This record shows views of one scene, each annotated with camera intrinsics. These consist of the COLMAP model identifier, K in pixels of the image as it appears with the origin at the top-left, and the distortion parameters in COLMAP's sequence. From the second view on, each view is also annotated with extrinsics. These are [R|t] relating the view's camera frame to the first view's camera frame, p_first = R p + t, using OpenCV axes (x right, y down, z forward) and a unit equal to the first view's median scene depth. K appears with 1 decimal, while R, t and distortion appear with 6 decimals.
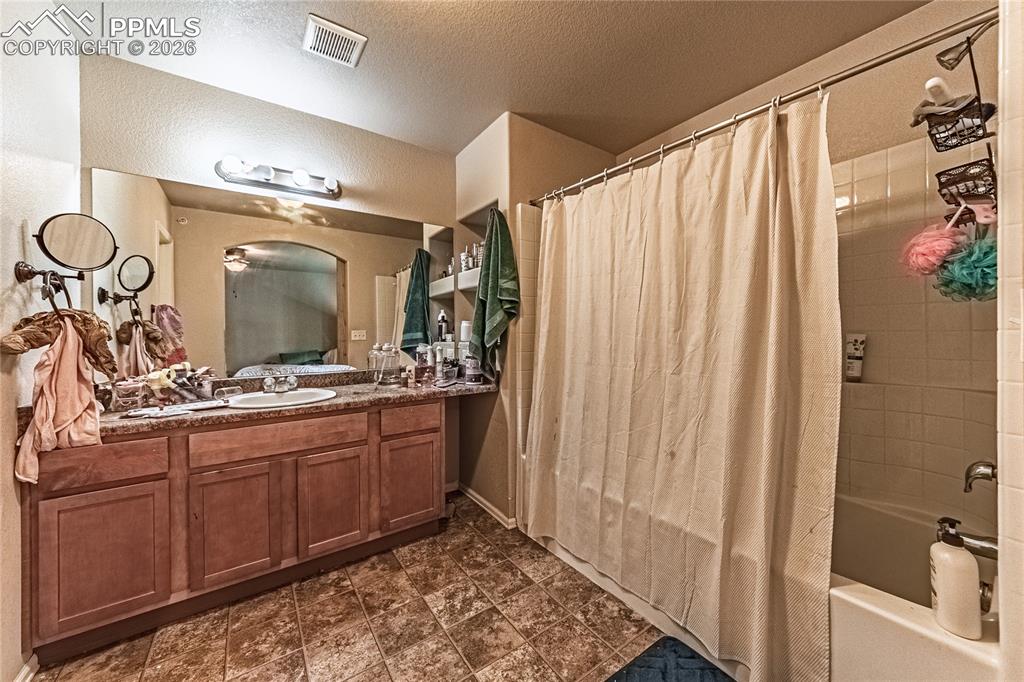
lens RADIAL K [[372.1, 0, 510.6], [0, 372.1, 330.4], [0, 0, 1]] dist [0.001118, -0.000187]
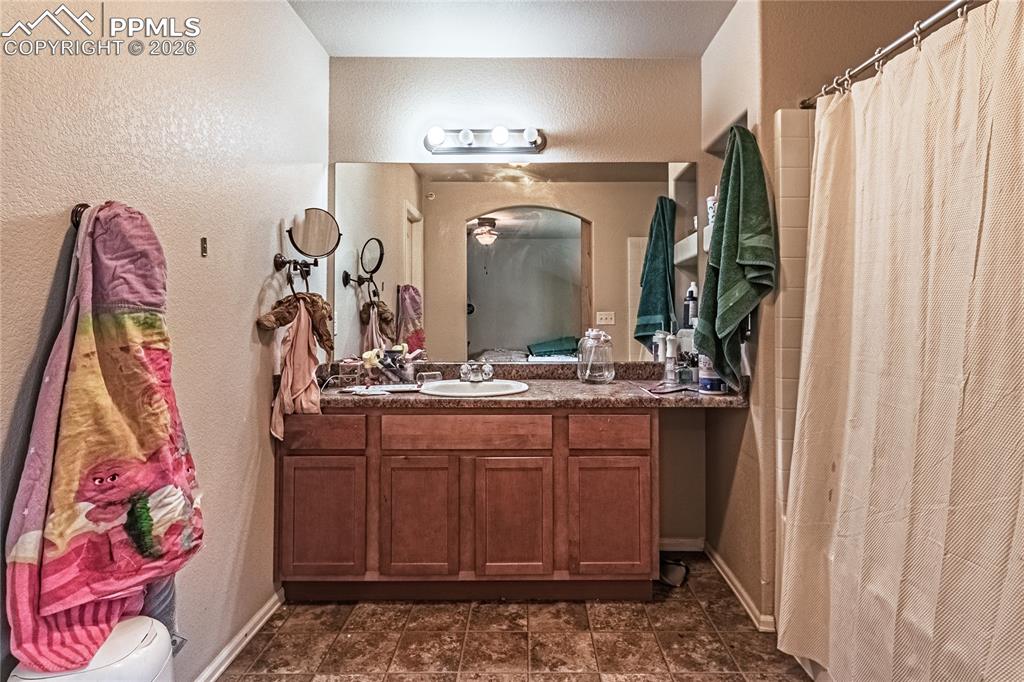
lens RADIAL K [[546.5, 0, 534.4], [0, 546.5, 298.8], [0, 0, 1]] dist [0.008386, -0.000849]
pose [[0.820170, -0.009529, -0.572040, 0.255285], [-0.004198, 0.999734, -0.022672, -0.001570], [0.572104, 0.020997, 0.819912, 0.016107]]
